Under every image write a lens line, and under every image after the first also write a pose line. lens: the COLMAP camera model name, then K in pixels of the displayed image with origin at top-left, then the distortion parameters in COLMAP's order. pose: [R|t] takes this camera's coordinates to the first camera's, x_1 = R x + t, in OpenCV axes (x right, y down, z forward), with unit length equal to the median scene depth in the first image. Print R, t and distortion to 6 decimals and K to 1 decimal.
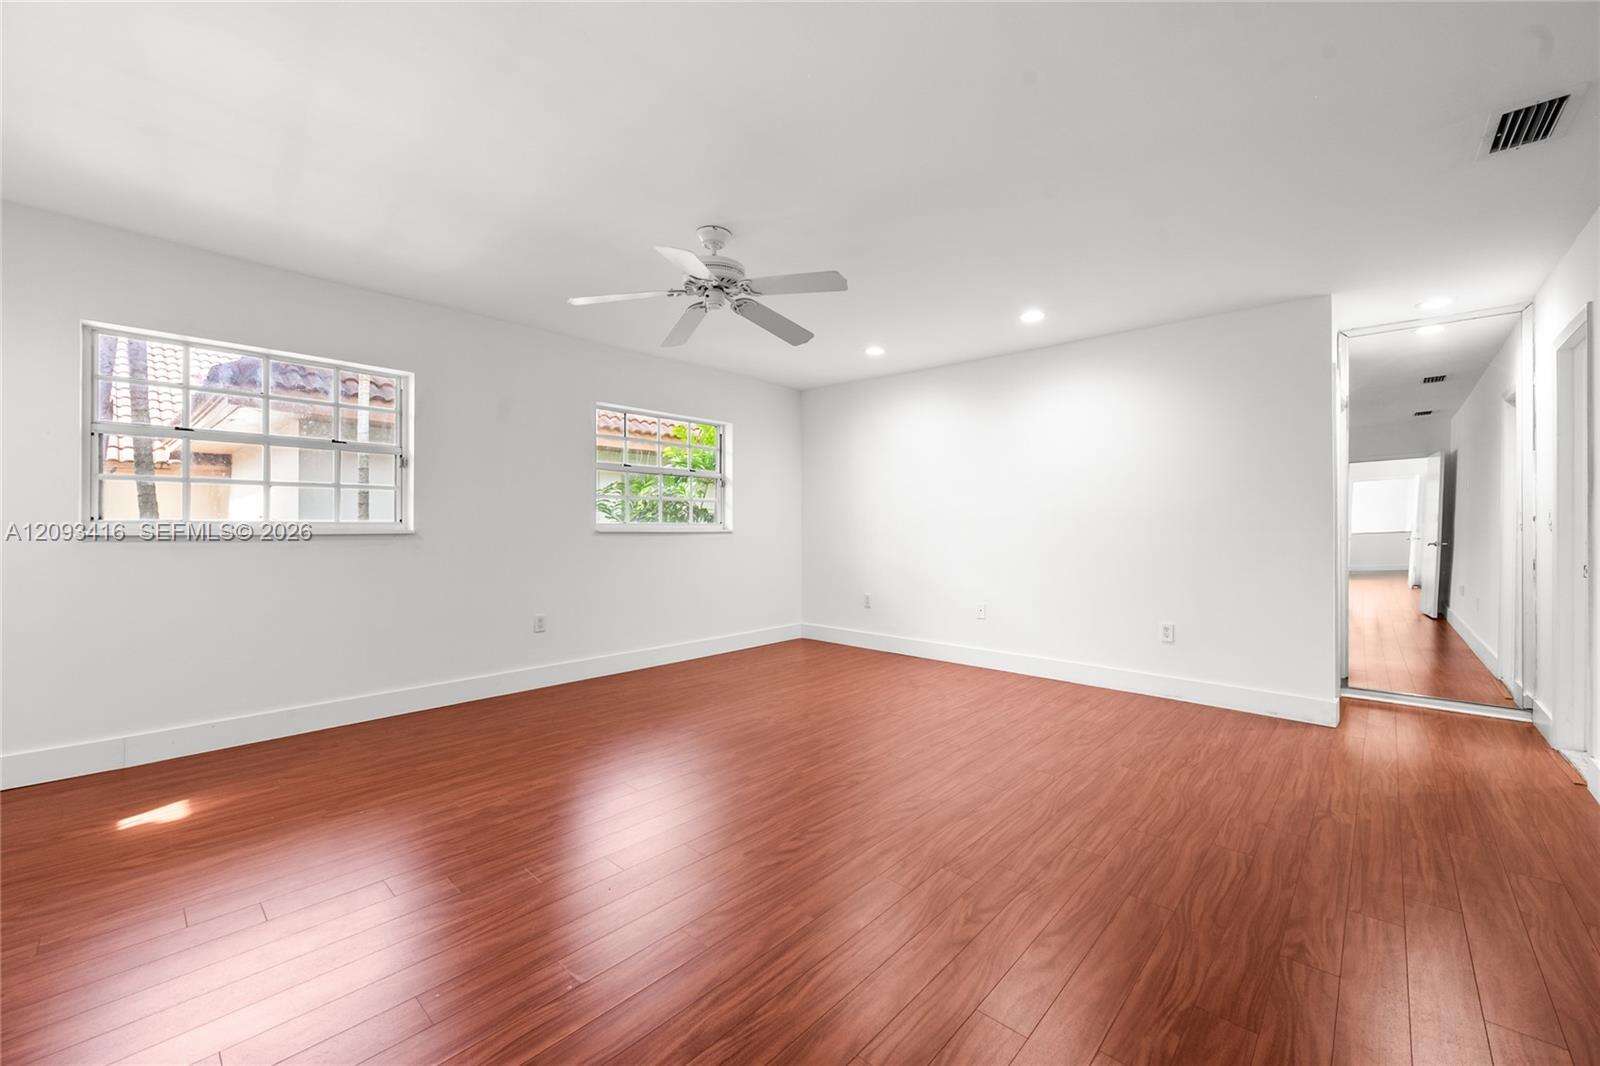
lens RADIAL K [[639.7, 0, 803.0], [0, 639.7, 532.7], [0, 0, 1]] dist [0.000720, 0.000115]
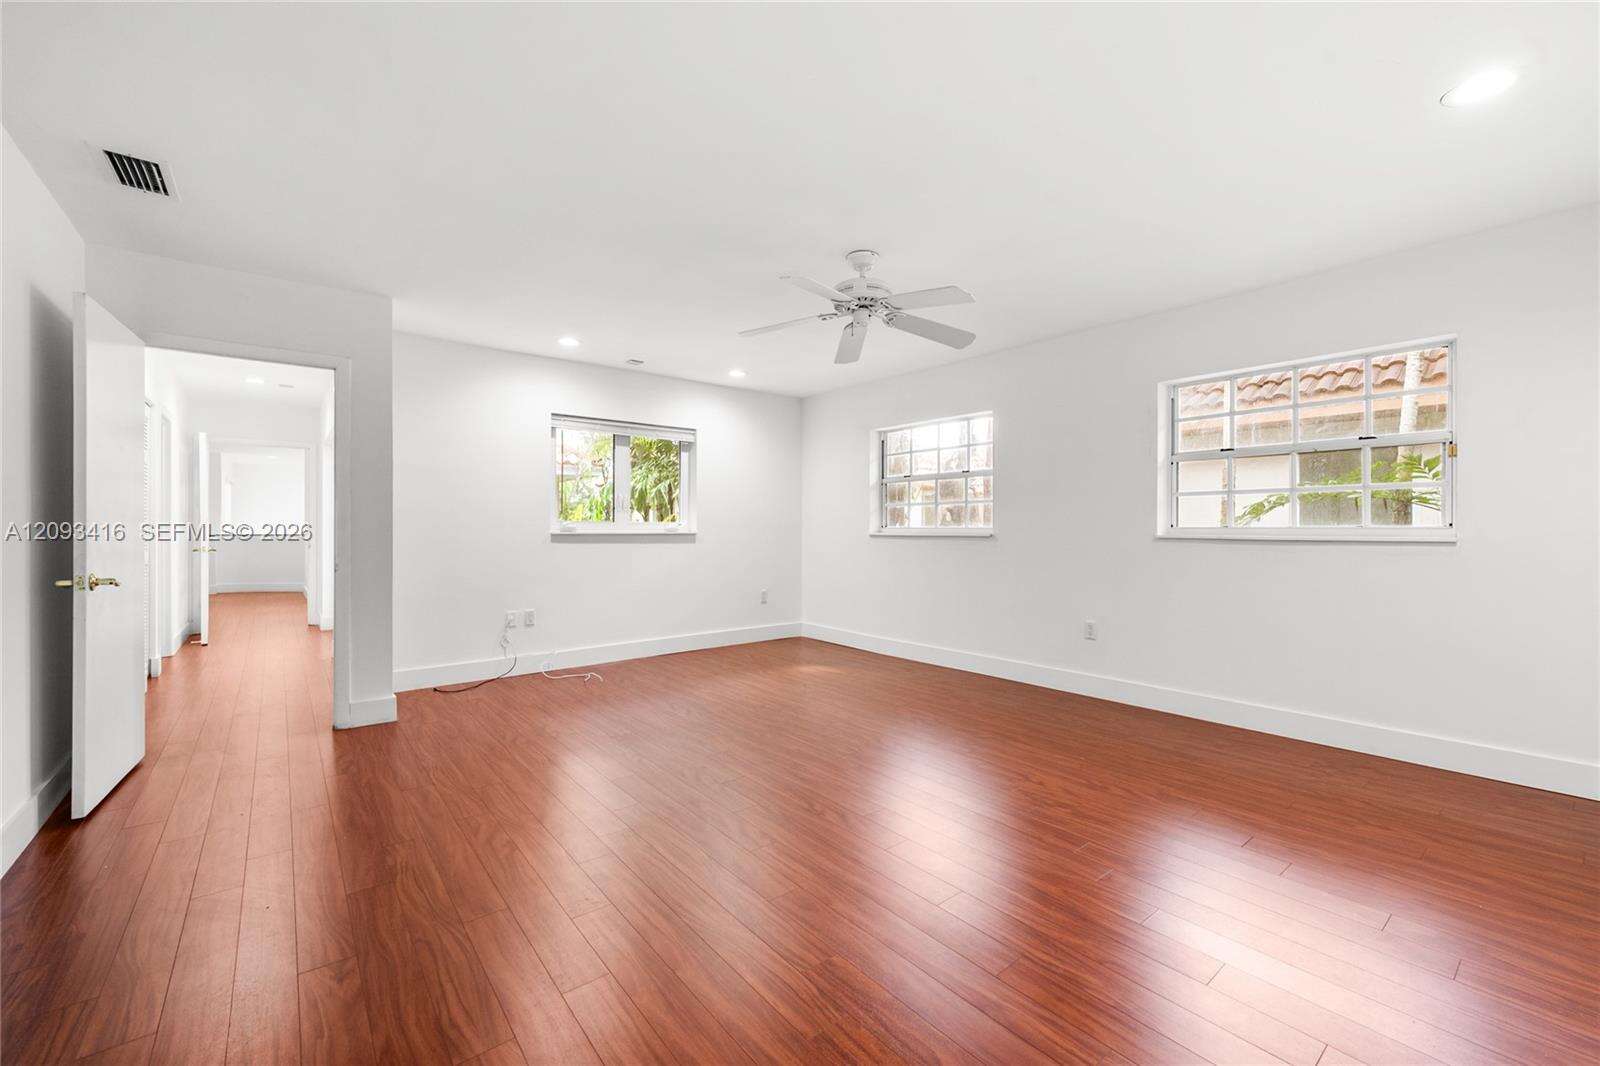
lens RADIAL K [[651.4, 0, 800.0], [0, 651.4, 533.0], [0, 0, 1]] dist [0.000582, 0.000076]
pose [[-0.156076, 0.003082, -0.987740, 0.716133], [-0.011521, 0.999921, 0.004941, -0.006765], [0.987678, 0.012150, -0.156028, 0.801664]]
